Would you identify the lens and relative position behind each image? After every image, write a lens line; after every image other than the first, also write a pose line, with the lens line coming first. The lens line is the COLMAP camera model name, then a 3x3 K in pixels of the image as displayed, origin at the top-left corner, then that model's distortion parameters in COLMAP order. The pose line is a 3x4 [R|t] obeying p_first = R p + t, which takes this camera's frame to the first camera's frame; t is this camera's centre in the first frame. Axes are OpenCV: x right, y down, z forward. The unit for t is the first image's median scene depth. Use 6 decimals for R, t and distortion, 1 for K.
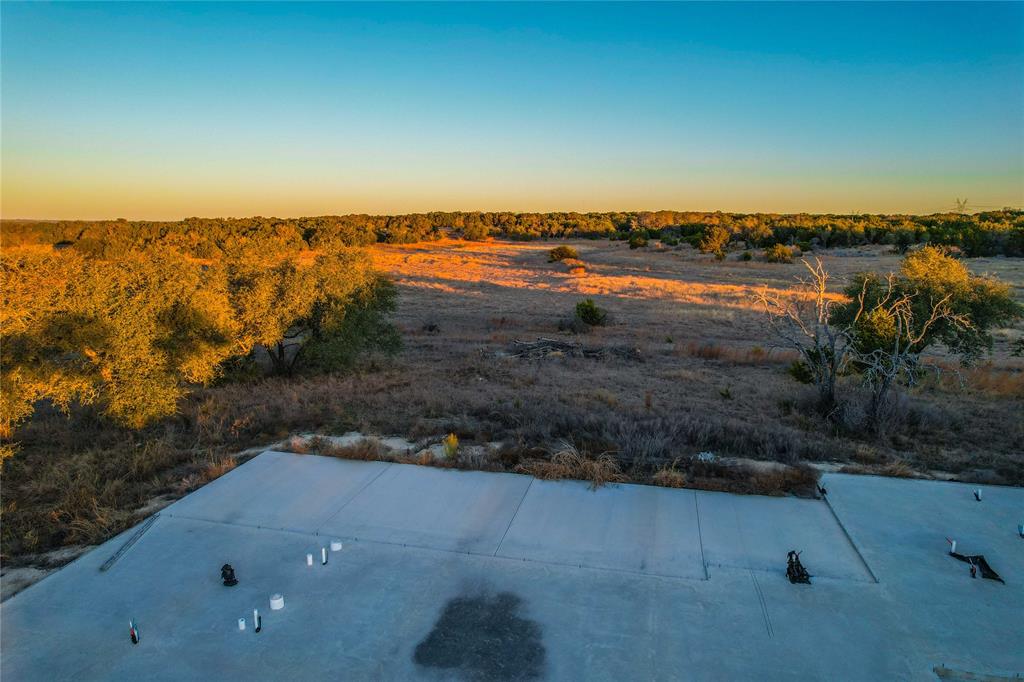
lens RADIAL K [[652.9, 0, 512.0], [0, 652.9, 341.0], [0, 0, 1]] dist [-0.059692, 0.044506]
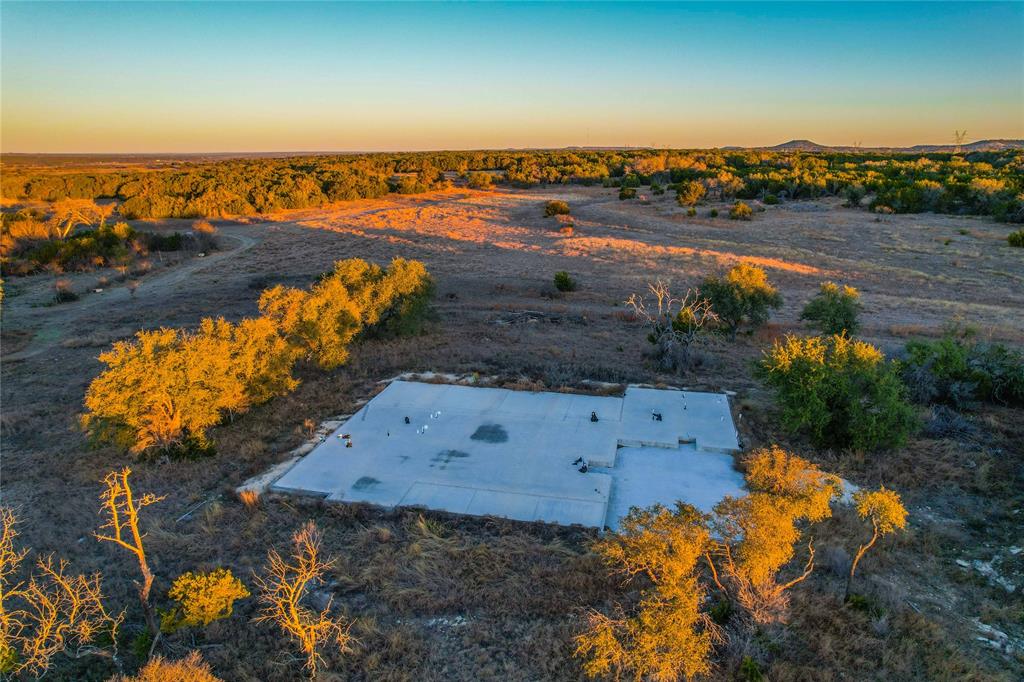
lens RADIAL K [[652.9, 0, 512.0], [0, 652.9, 341.0], [0, 0, 1]] dist [-0.059692, 0.044506]
pose [[0.999937, -0.008663, -0.007196, 0.008886], [0.009376, 0.994338, 0.105853, -0.035068], [0.006238, -0.105914, 0.994356, -0.213812]]
